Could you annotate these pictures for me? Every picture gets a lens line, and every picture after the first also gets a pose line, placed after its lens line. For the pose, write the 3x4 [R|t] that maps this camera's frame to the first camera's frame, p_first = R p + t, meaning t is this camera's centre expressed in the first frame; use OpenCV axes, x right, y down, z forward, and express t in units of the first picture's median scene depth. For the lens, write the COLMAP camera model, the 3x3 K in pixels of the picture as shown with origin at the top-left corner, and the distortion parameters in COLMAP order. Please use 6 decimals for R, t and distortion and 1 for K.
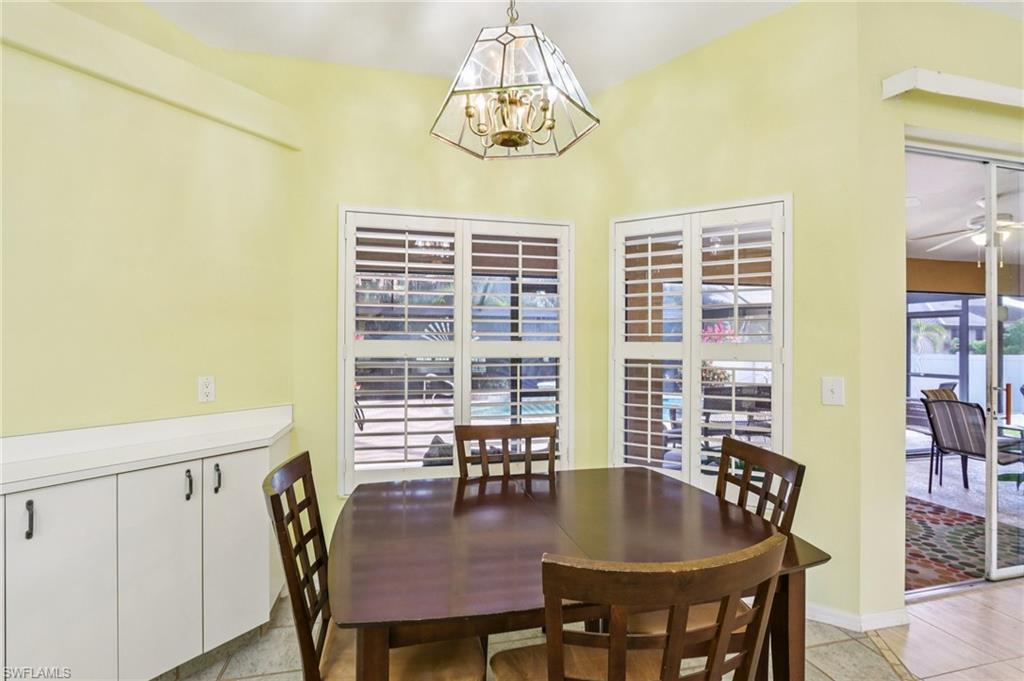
lens RADIAL K [[472.8, 0, 507.7], [0, 472.8, 346.4], [0, 0, 1]] dist [-0.000338, -0.000107]
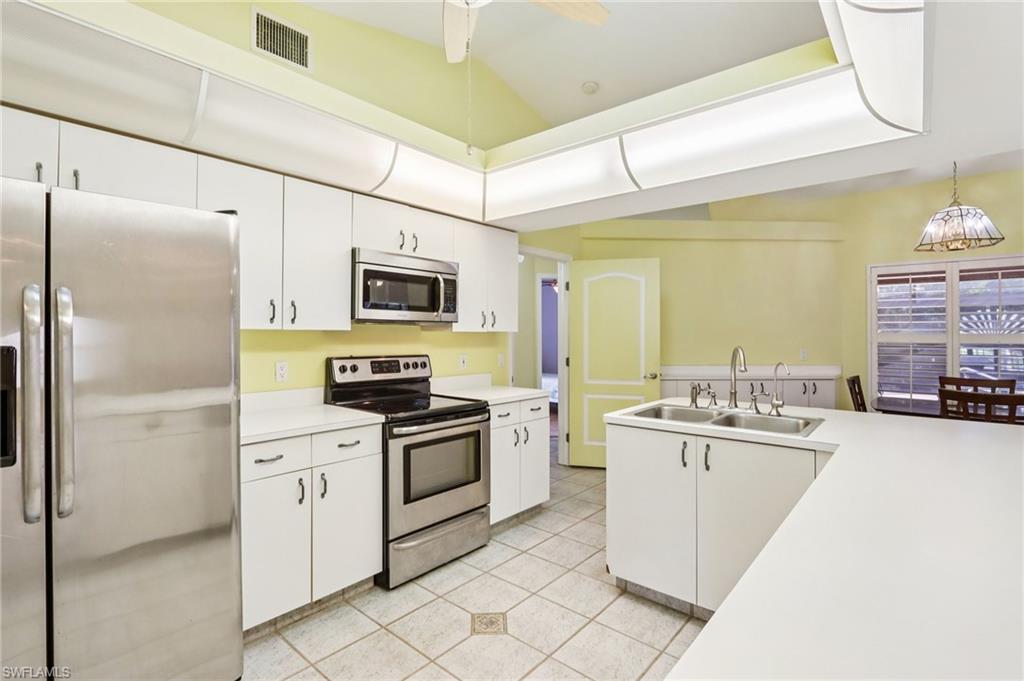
lens RADIAL K [[488.7, 0, 514.6], [0, 488.7, 330.7], [0, 0, 1]] dist [-0.005974, -0.000386]
pose [[0.567056, -0.010979, -0.823606, 0.462597], [-0.000501, 0.999906, -0.013674, 0.004272], [0.823679, 0.008166, 0.566998, -1.327191]]
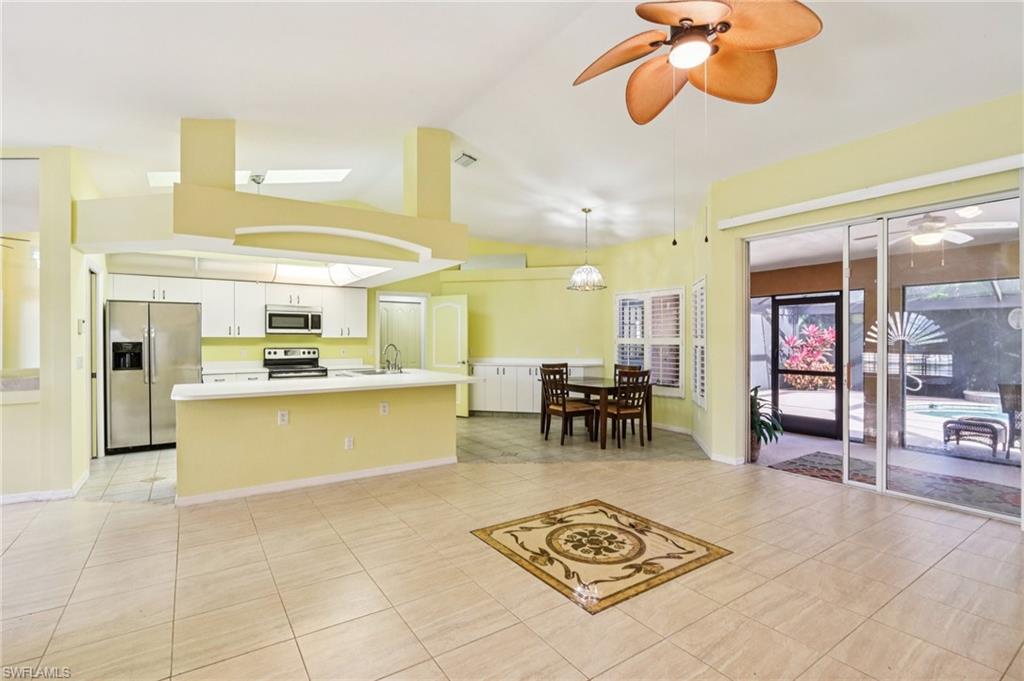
lens RADIAL K [[481.3, 0, 506.1], [0, 481.3, 338.7], [0, 0, 1]] dist [-0.000974, 0.000154]
pose [[0.321046, -0.001867, -0.947062, 2.268133], [-0.001565, 0.999996, -0.002502, 0.001406], [0.947062, 0.002285, 0.321041, -0.634447]]
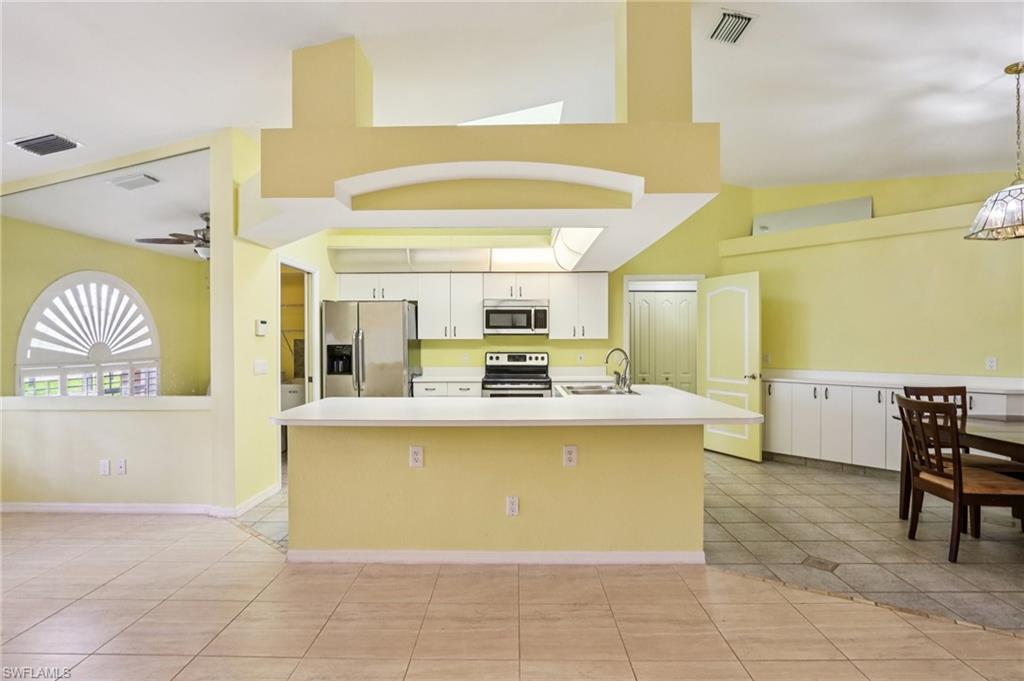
lens RADIAL K [[510.5, 0, 510.1], [0, 510.5, 343.0], [0, 0, 1]] dist [-0.010741, 0.001195]
pose [[-0.268093, 0.001579, -0.963392, 1.563629], [-0.000309, 0.999998, 0.001725, 0.003036], [0.963393, 0.000760, -0.268092, -0.307999]]
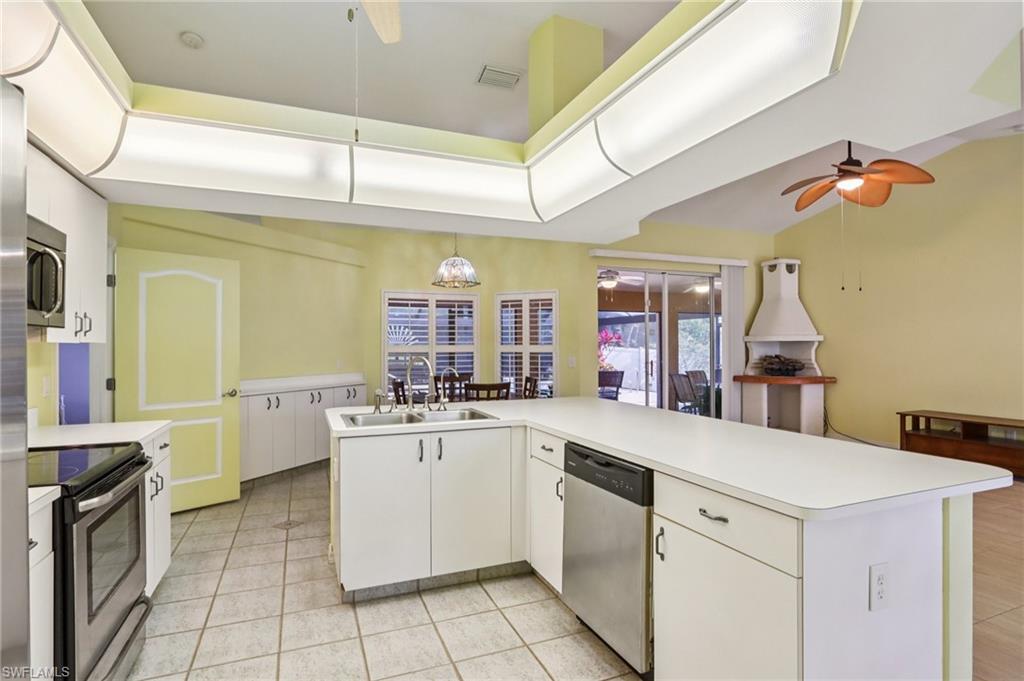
lens RADIAL K [[510.5, 0, 510.1], [0, 510.5, 343.0], [0, 0, 1]] dist [-0.010741, 0.001195]
pose [[0.991789, -0.005194, 0.127776, -0.035492], [0.006241, 0.999950, -0.007791, 0.001264], [-0.127730, 0.008524, 0.991772, -1.640994]]
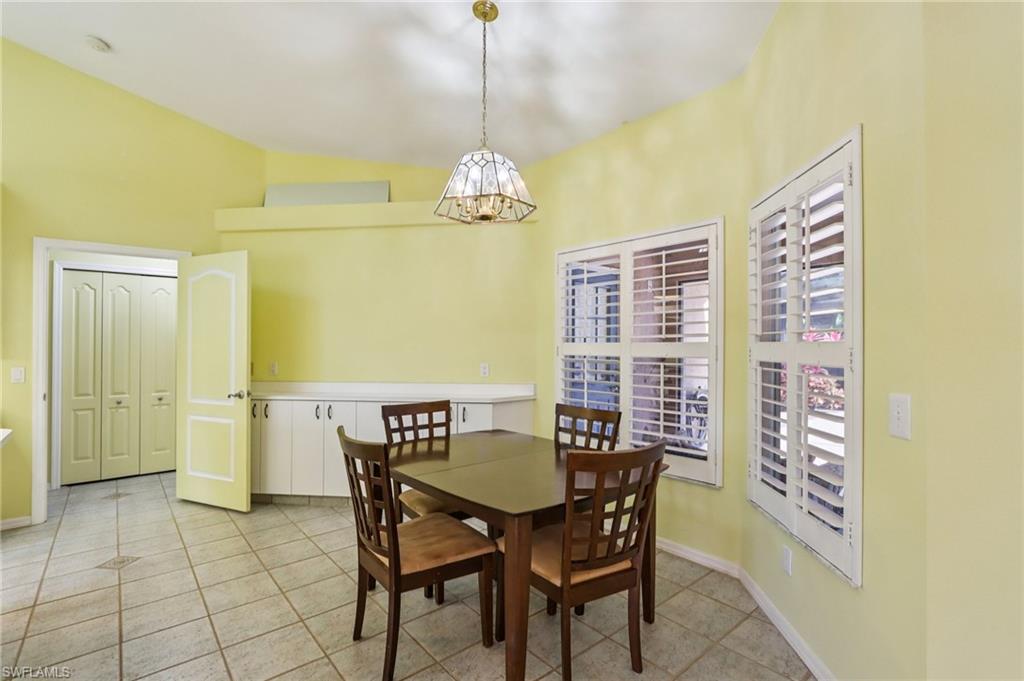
lens RADIAL K [[472.8, 0, 507.7], [0, 472.8, 346.4], [0, 0, 1]] dist [-0.000338, -0.000107]
pose [[0.426260, -0.003714, -0.904593, 0.892577], [-0.002796, 0.999981, -0.005424, 0.005816], [0.904596, 0.004842, 0.426242, 0.214495]]
